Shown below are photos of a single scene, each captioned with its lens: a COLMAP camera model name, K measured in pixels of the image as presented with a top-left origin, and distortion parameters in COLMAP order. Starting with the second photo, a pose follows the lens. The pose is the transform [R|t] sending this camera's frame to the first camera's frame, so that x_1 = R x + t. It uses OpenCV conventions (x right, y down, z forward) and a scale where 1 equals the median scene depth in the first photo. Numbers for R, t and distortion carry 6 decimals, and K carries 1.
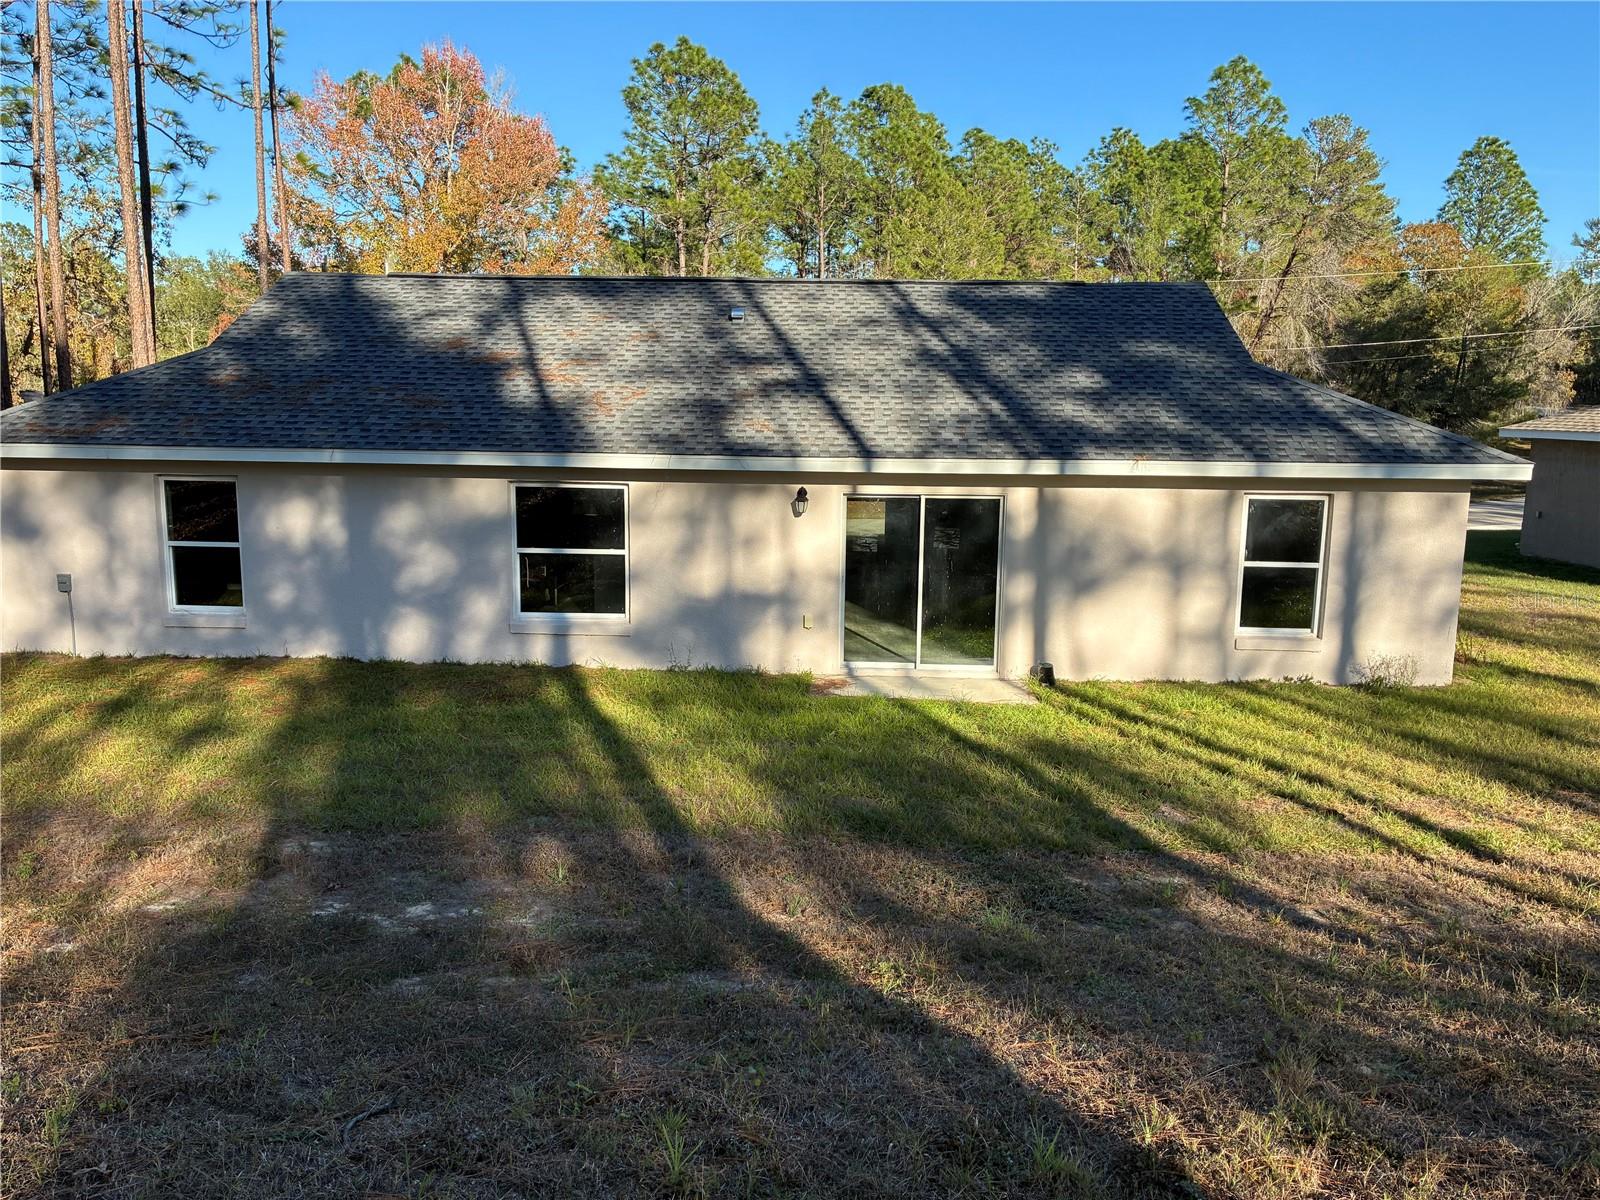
lens RADIAL K [[1211.6, 0, 800.0], [0, 1211.6, 603.4], [0, 0, 1]] dist [0.048029, -0.069595]
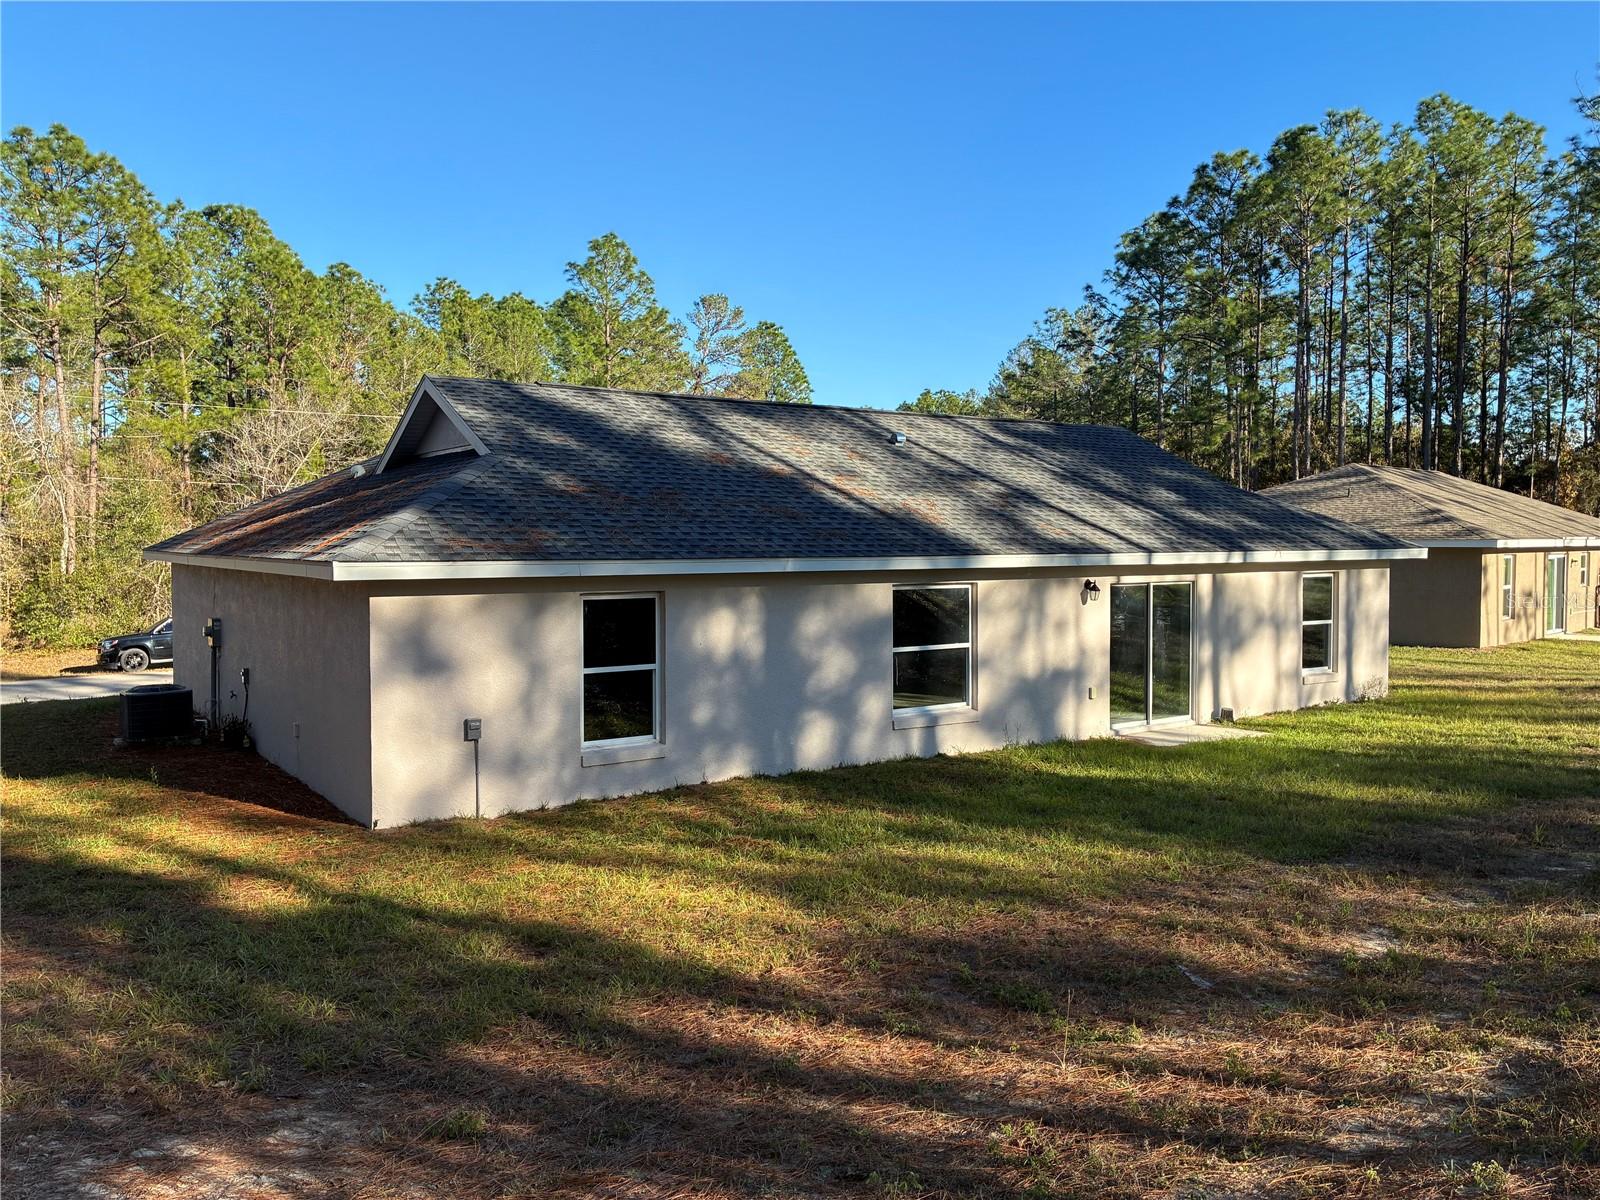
lens RADIAL K [[1211.6, 0, 788.6], [0, 1211.6, 588.7], [0, 0, 1]] dist [0.048029, -0.069595]
pose [[0.803907, -0.037468, 0.593573, -0.937509], [0.110513, 0.990044, -0.087179, -0.013781], [-0.584397, 0.135681, 0.800044, 0.200245]]
